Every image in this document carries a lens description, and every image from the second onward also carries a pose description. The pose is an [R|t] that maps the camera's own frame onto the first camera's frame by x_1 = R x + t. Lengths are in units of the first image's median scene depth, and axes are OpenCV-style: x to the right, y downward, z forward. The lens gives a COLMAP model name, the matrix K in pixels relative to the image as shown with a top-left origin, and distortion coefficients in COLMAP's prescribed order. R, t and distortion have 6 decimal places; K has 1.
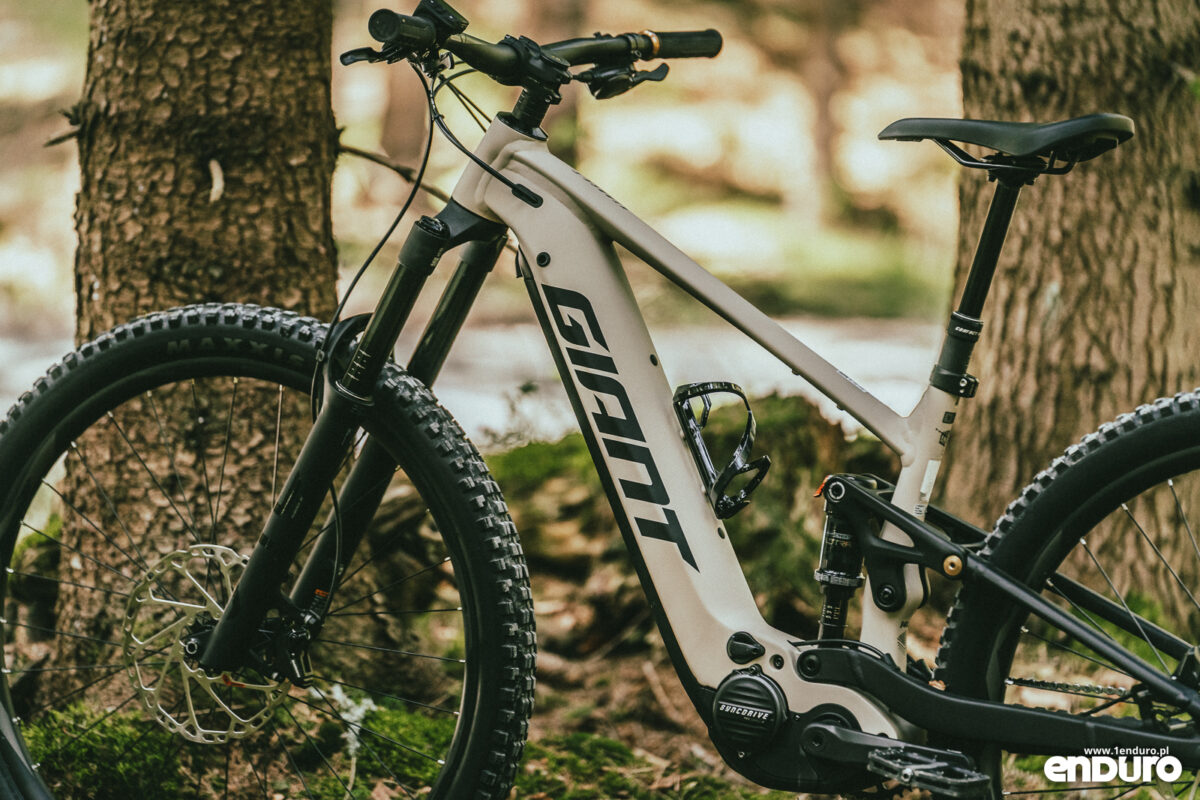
lens RADIAL K [[5696.6, 0, 600.0], [0, 5696.6, 400.0], [0, 0, 1]] dist [0.132019, -13.800717]
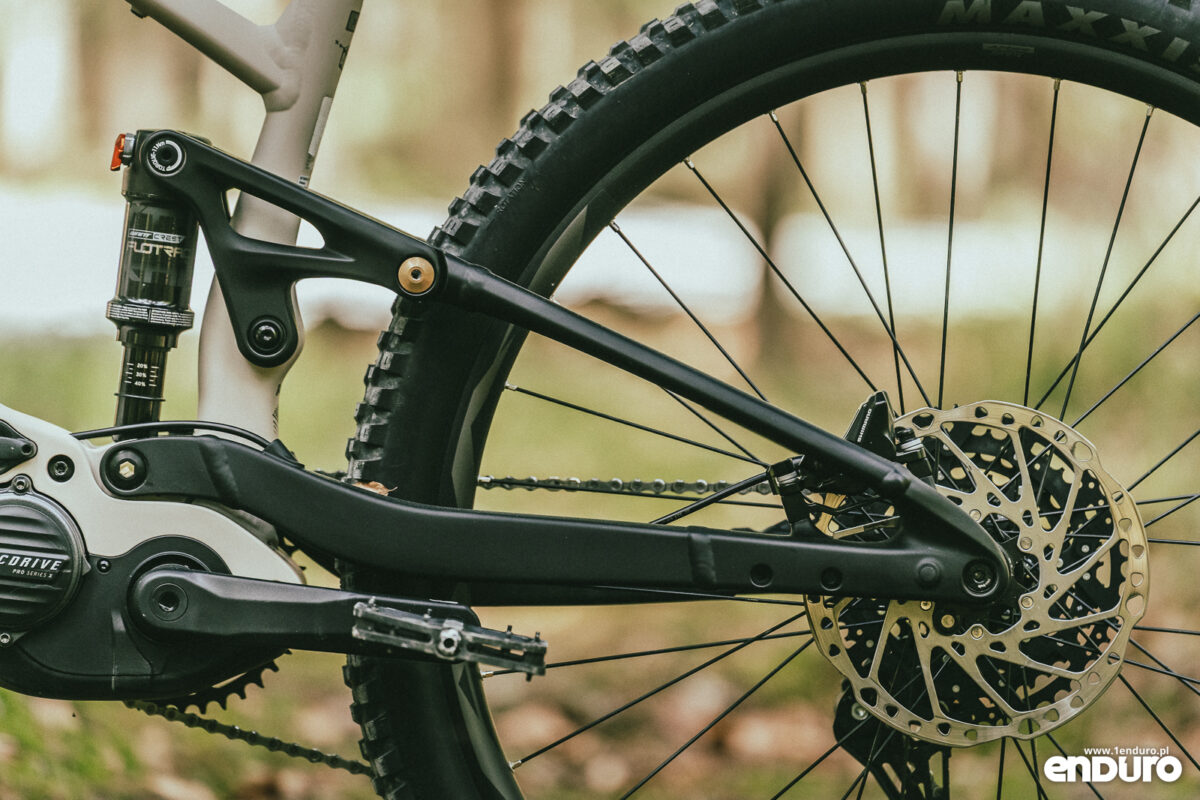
lens RADIAL K [[6084.6, 0, 578.9], [0, 6084.6, 399.3], [0, 0, 1]] dist [0.144642, -6.208548]
pose [[0.875079, -0.039400, 0.482374, -0.198438], [0.038789, 0.999184, 0.011244, 0.032303], [-0.482424, 0.008872, 0.875893, 0.424112]]
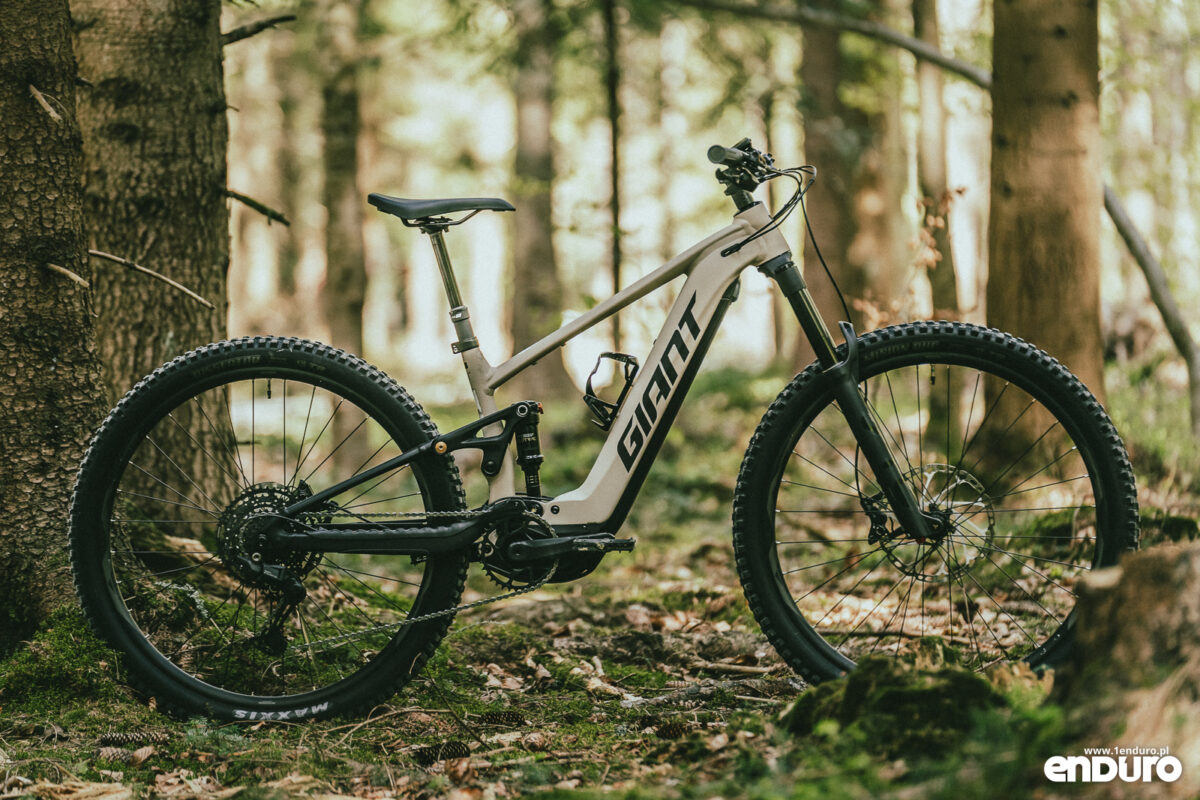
lens RADIAL K [[5643.7, 0, 600.0], [0, 5643.7, 400.0], [0, 0, 1]] dist [-0.068395, 6.363338]
pose [[0.784898, -0.084159, 0.613883, -0.991034], [0.105463, 0.994422, 0.001486, 0.010576], [-0.610584, 0.063575, 0.789395, -0.365125]]
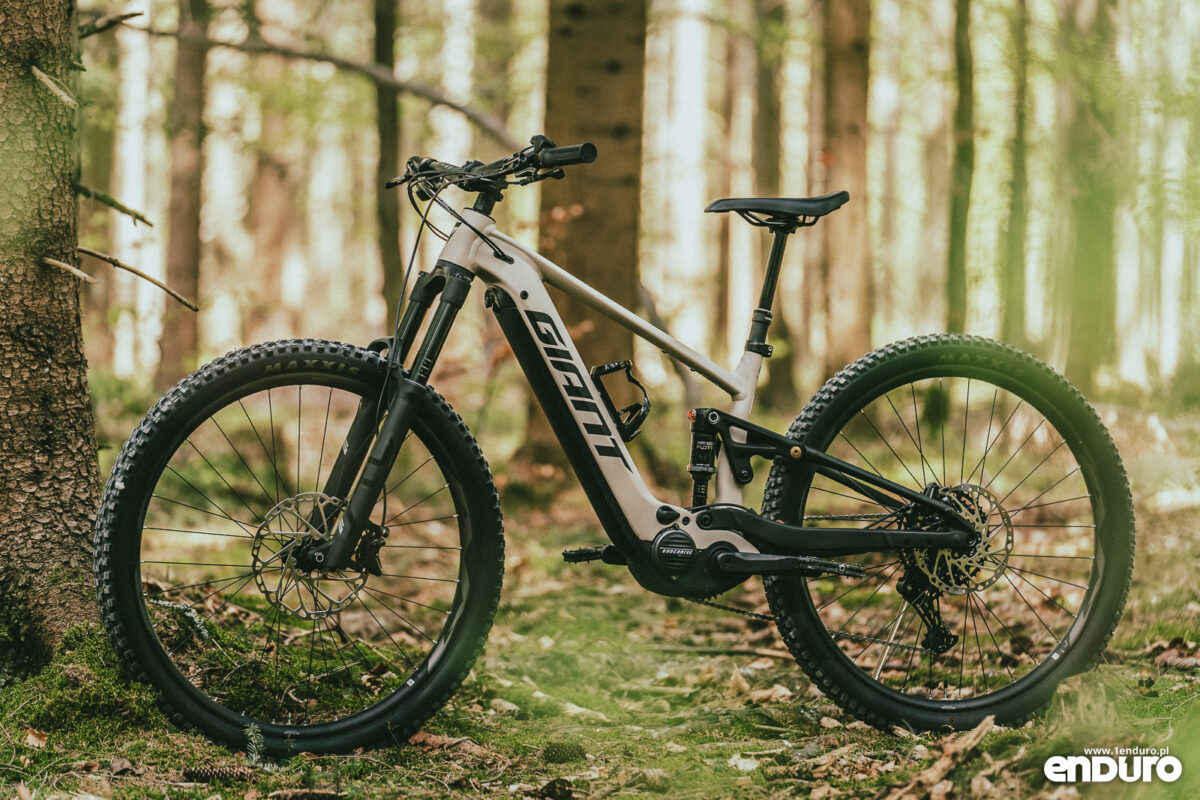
lens RADIAL K [[4748.2, 0, 600.0], [0, 4748.2, 400.0], [0, 0, 1]] dist [0.054114, -1.372501]
pose [[0.652132, -0.068001, 0.755049, -0.986260], [0.082905, 0.996393, 0.018132, -0.016717], [-0.753558, 0.050773, 0.655417, 0.082943]]
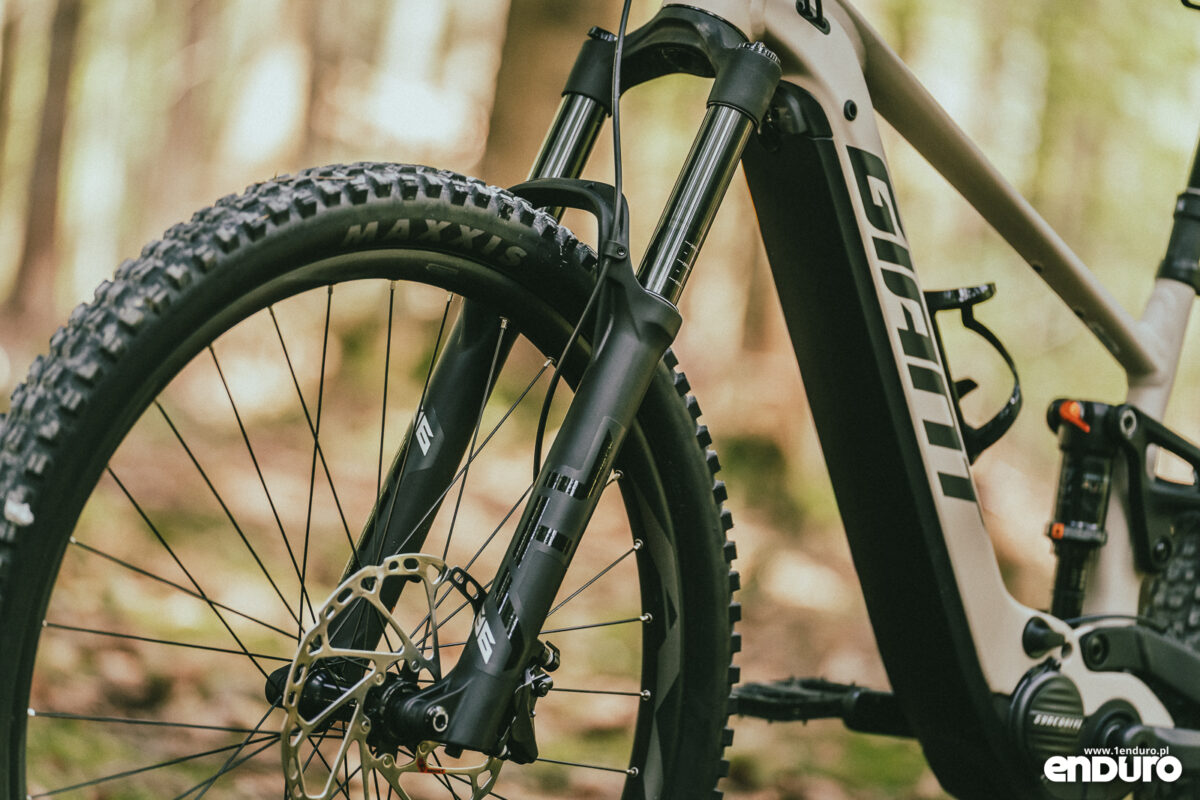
lens RADIAL K [[4535.0, 0, 600.0], [0, 4535.0, 400.0], [0, 0, 1]] dist [-0.032968, 0.740282]
pose [[0.315909, -0.050815, 0.947428, -0.522924], [-0.018504, 0.998045, 0.059699, -0.020868], [-0.948609, -0.036390, 0.314351, 0.814968]]
